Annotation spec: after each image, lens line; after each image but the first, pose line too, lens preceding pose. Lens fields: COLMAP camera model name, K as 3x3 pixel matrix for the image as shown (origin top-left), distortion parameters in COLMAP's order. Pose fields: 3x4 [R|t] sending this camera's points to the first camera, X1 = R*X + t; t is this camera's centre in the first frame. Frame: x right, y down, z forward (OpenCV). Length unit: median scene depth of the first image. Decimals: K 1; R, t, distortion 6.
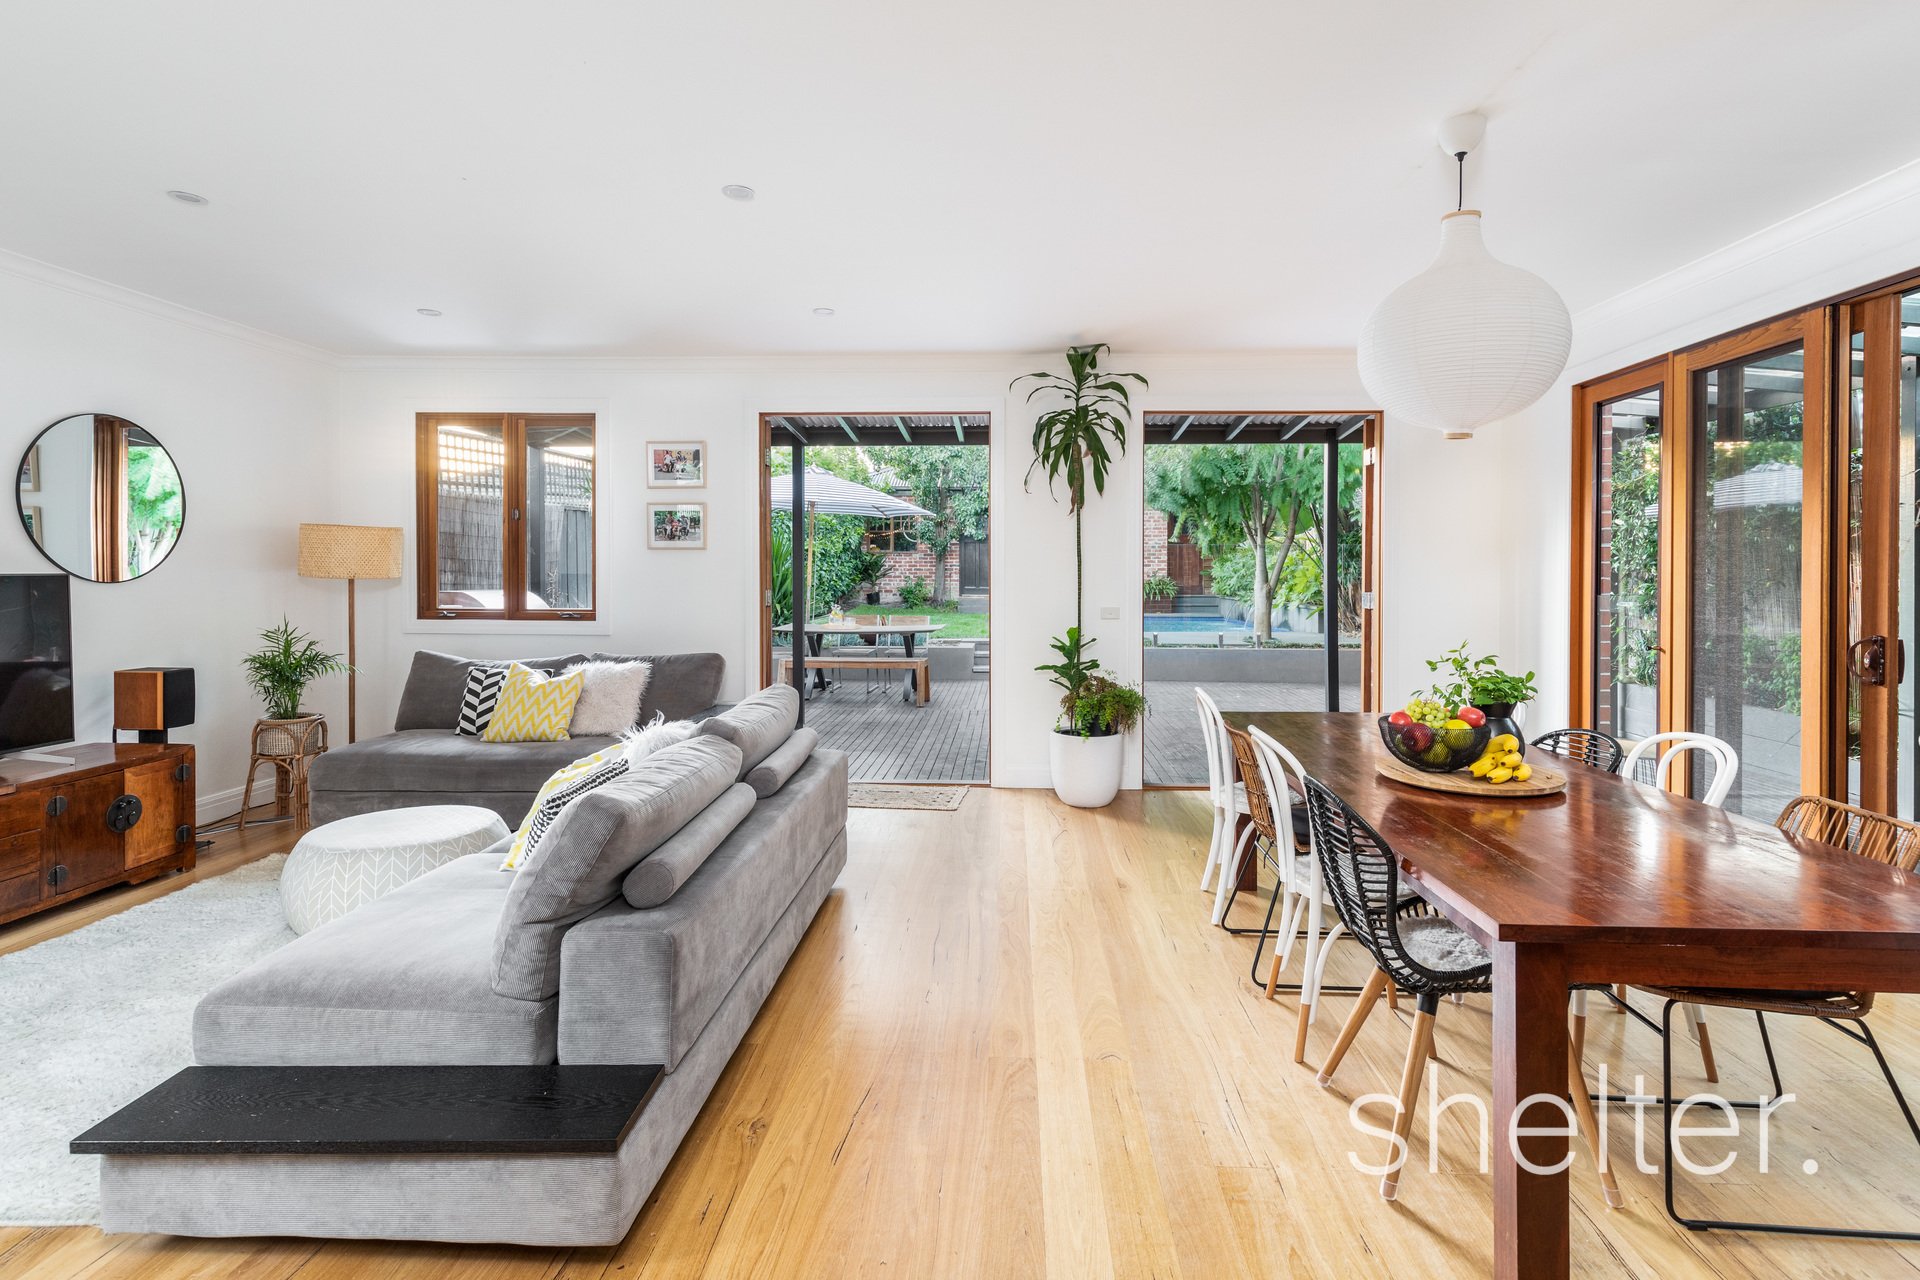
lens RADIAL K [[901.7, 0, 954.8], [0, 901.7, 594.5], [0, 0, 1]] dist [0.002226, 0.000224]
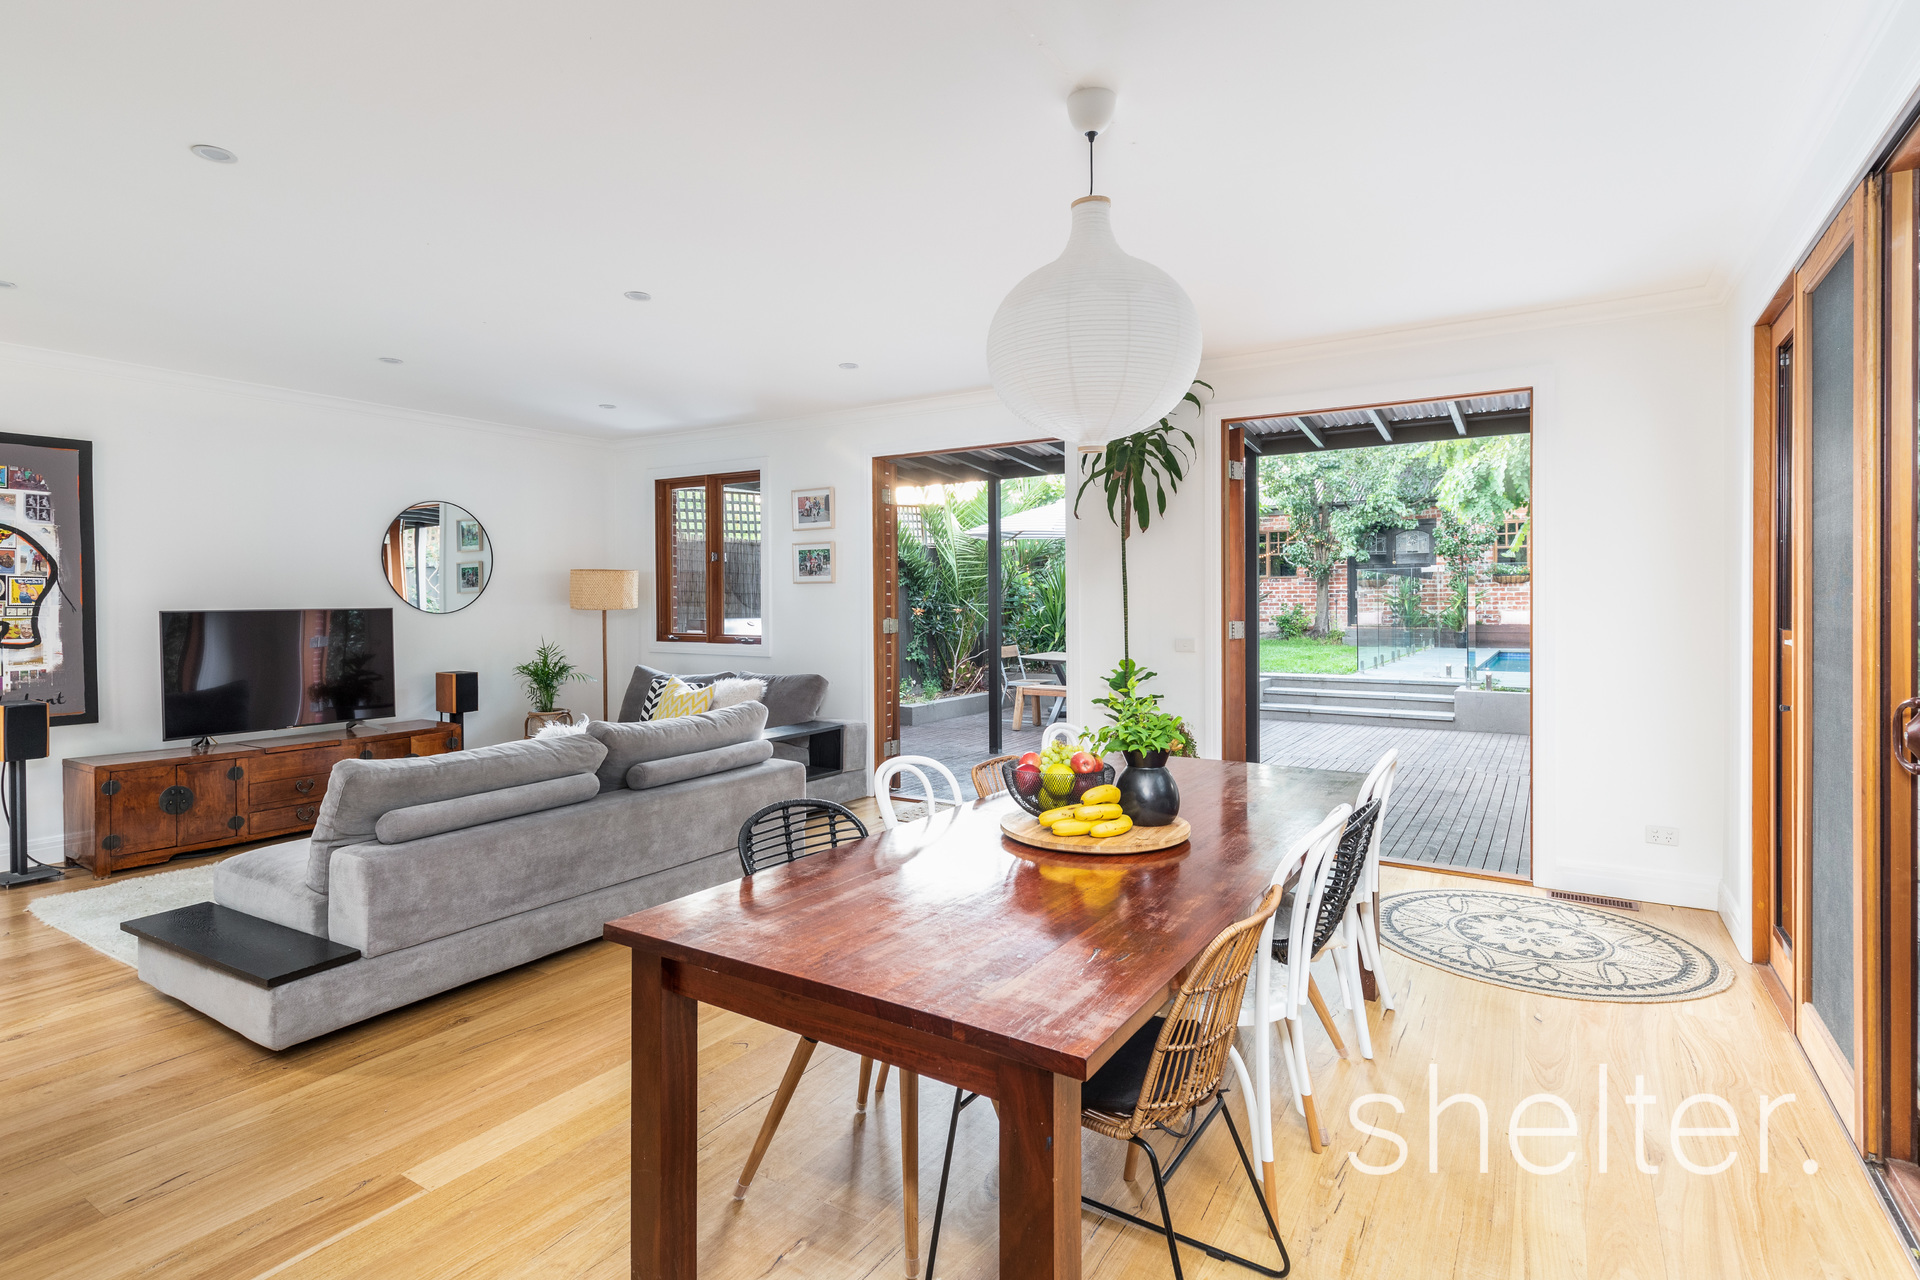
lens RADIAL K [[942.2, 0, 961.1], [0, 942.2, 611.1], [0, 0, 1]] dist [0.018428, -0.000129]
pose [[0.860645, -0.003341, -0.509195, 0.485511], [-0.003300, 0.999921, -0.012139, -0.000703], [0.509195, 0.012128, 0.860566, 0.068001]]
